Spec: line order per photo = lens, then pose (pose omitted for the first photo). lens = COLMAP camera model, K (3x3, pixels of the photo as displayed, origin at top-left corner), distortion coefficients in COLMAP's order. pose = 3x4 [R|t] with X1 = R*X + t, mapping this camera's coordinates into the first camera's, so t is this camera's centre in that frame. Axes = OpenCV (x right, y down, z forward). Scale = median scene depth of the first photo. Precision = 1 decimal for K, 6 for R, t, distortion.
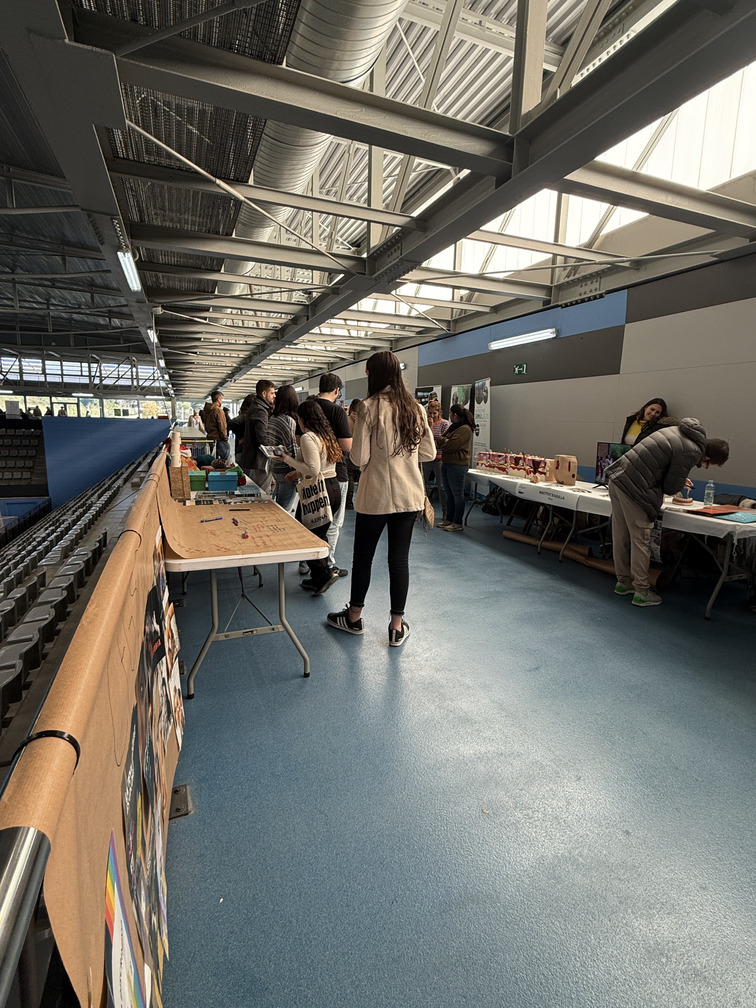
lens RADIAL K [[475.8, 0, 377.8], [0, 475.8, 501.4], [0, 0, 1]] dist [-0.000145, -0.000013]
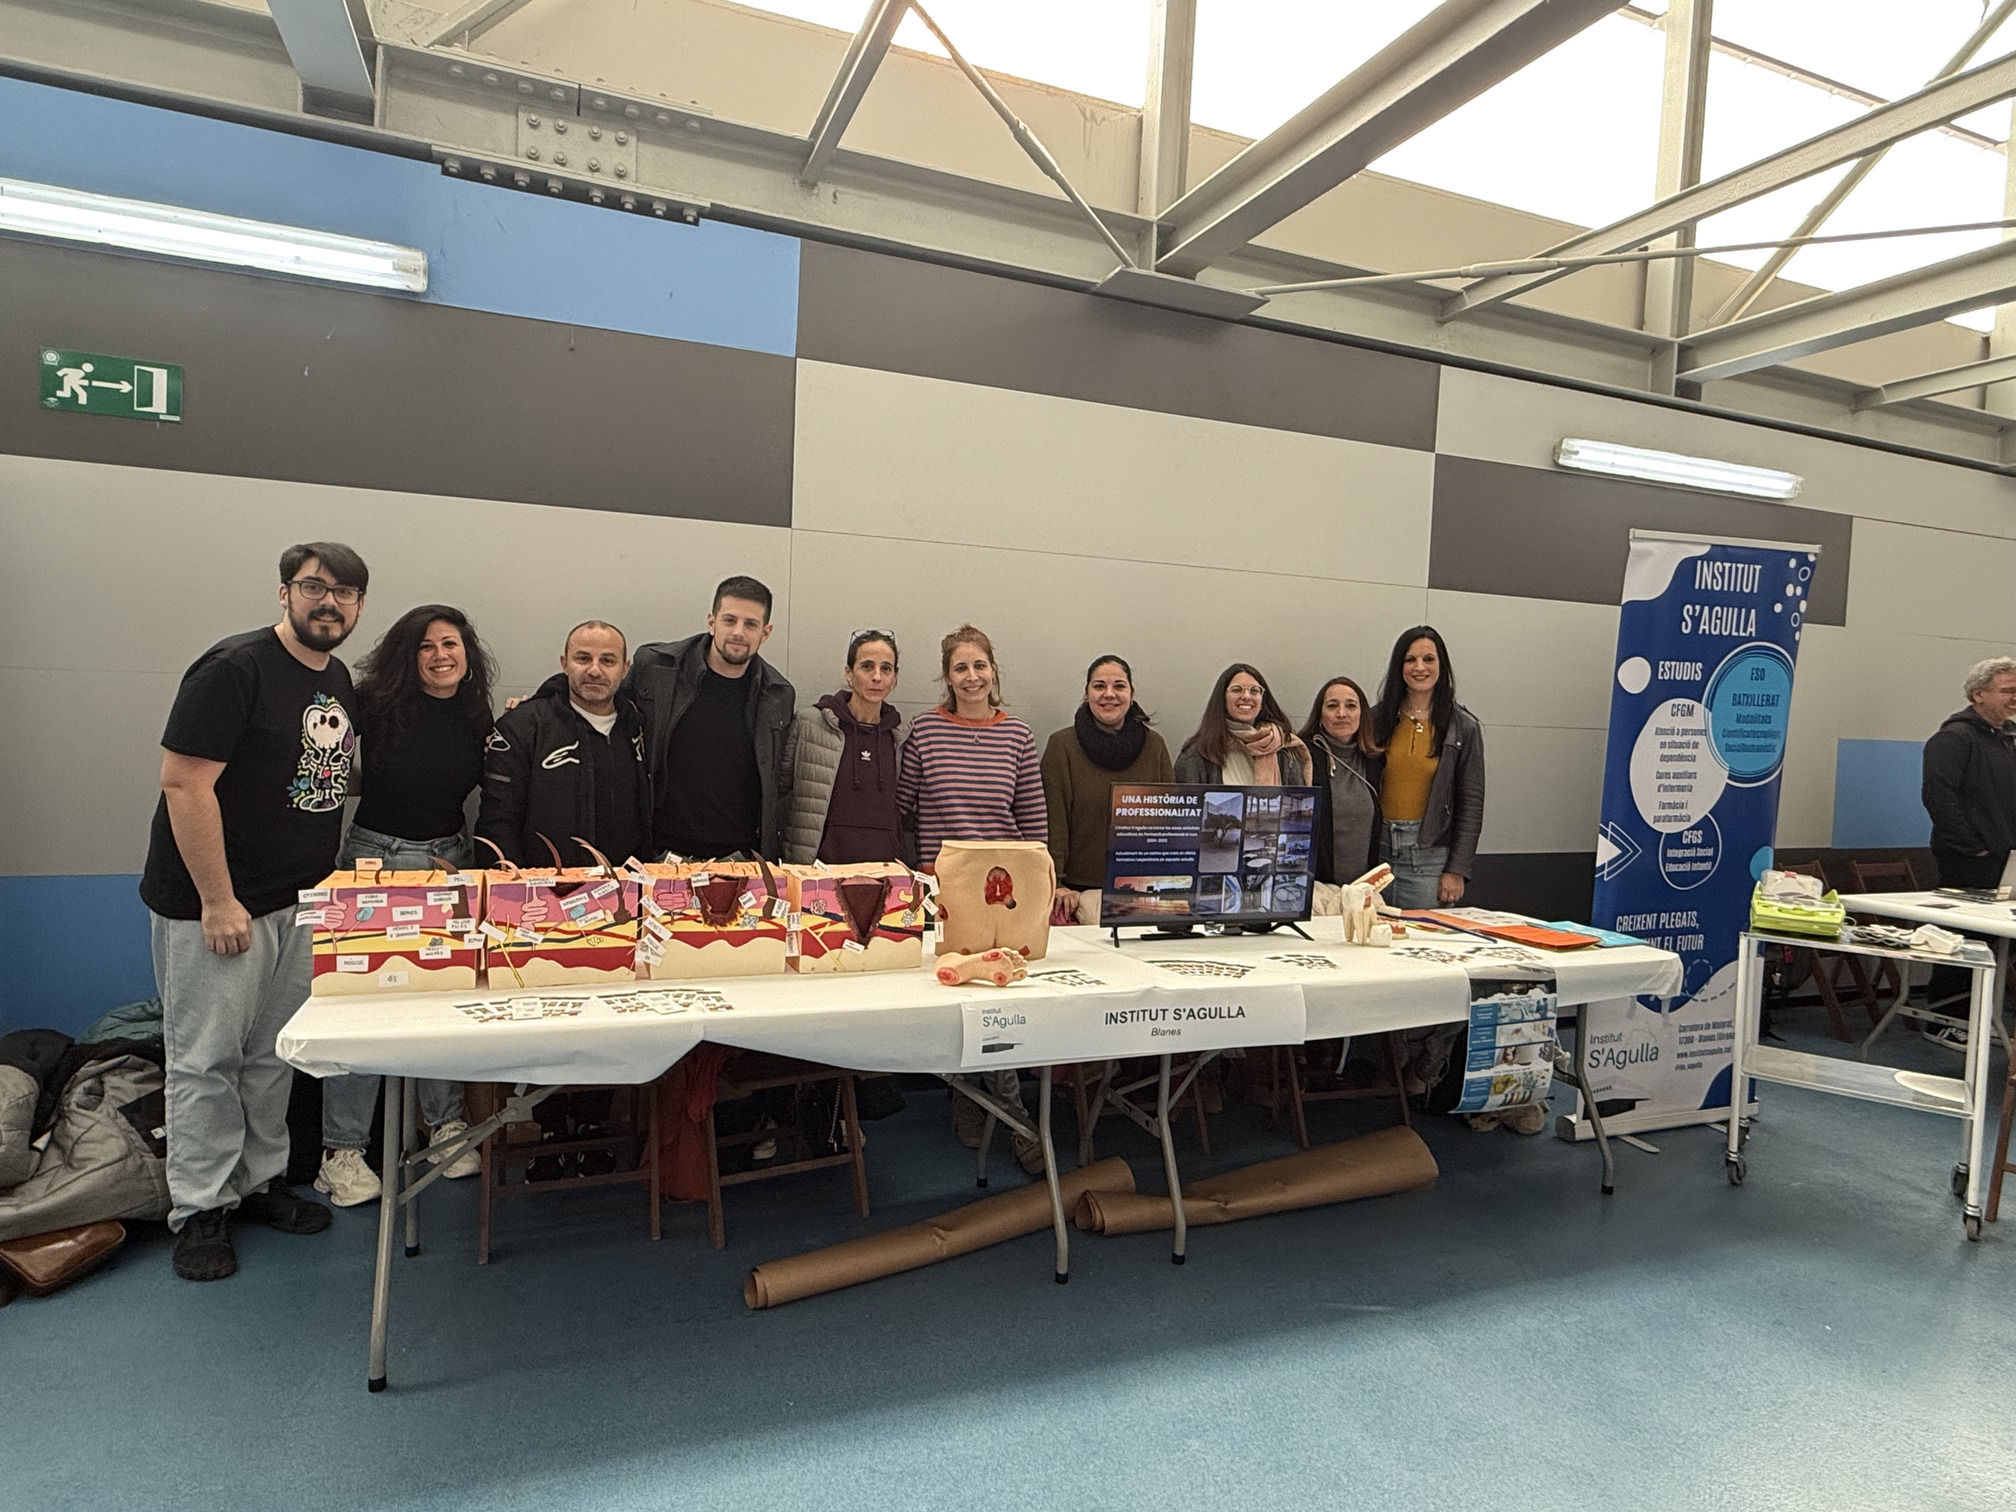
lens RADIAL K [[1152.8, 0, 1010.5], [0, 1152.8, 758.3], [0, 0, 1]] dist [-0.000171, 0.000355]
pose [[0.003998, -0.057910, 0.998314, -0.176860], [0.132474, 0.989554, 0.056871, -0.155090], [-0.991178, 0.132023, 0.011628, 0.878880]]
